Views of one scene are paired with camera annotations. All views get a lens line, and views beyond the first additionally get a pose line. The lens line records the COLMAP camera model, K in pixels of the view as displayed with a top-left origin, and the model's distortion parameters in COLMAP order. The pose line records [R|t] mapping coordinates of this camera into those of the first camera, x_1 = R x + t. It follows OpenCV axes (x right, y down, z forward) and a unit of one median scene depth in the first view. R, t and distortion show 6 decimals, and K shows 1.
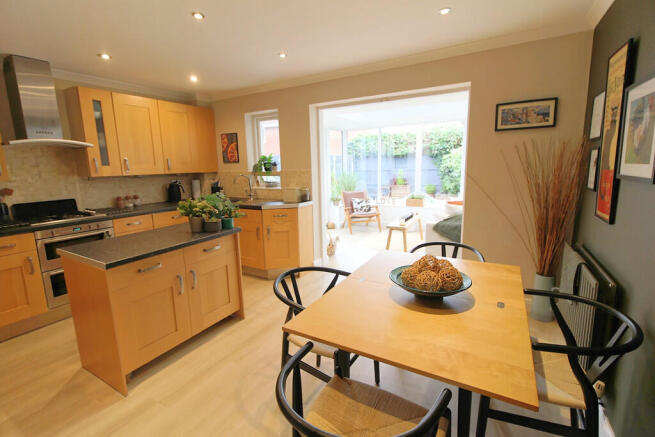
lens RADIAL K [[300.6, 0, 331.3], [0, 300.6, 214.6], [0, 0, 1]] dist [-0.001661, -0.001112]
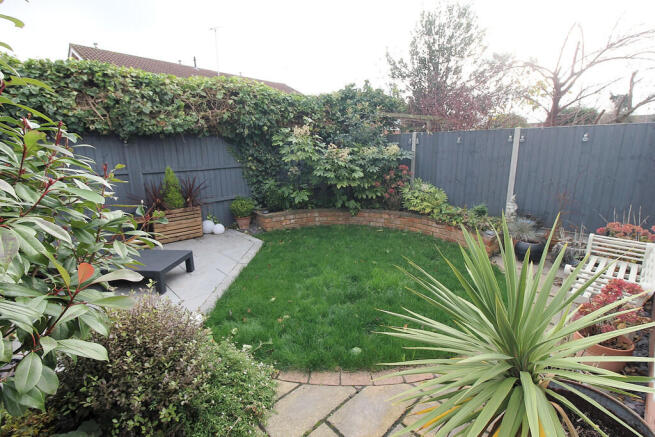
lens RADIAL K [[300.6, 0, 325.5], [0, 300.6, 213.5], [0, 0, 1]] dist [-0.001661, -0.001112]
pose [[0.305217, -0.185631, 0.934015, -0.165602], [0.161175, 0.976736, 0.141453, -0.215625], [-0.938544, 0.107366, 0.328035, 1.254158]]
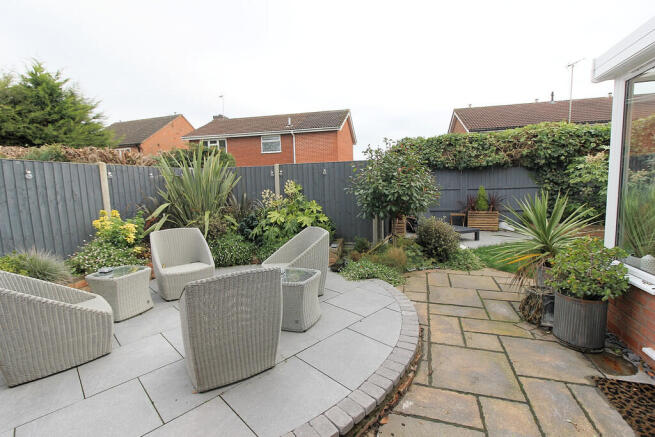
lens RADIAL K [[300.6, 0, 329.2], [0, 300.6, 218.3], [0, 0, 1]] dist [-0.001661, -0.001112]
pose [[0.981192, -0.026890, 0.191152, -0.438843], [0.038307, 0.997680, -0.056286, -0.104430], [-0.189195, 0.062550, 0.979945, 0.749829]]
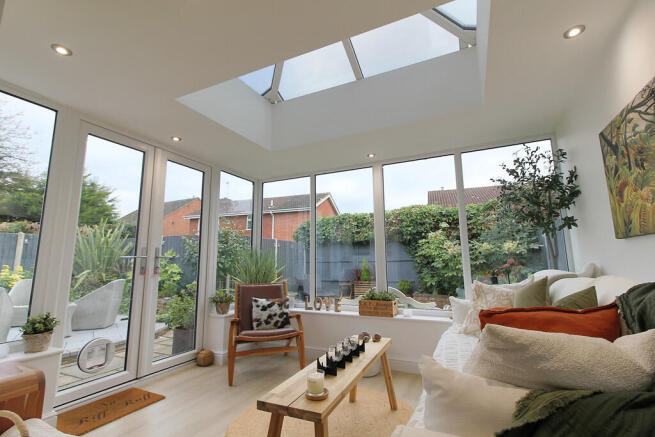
lens RADIAL K [[300.6, 0, 328.1], [0, 300.6, 212.9], [0, 0, 1]] dist [-0.001661, -0.001112]
pose [[0.997343, 0.025881, 0.068103, 0.151927], [-0.002098, 0.944589, -0.328247, -0.023813], [-0.072825, 0.327232, 0.942134, 0.460684]]
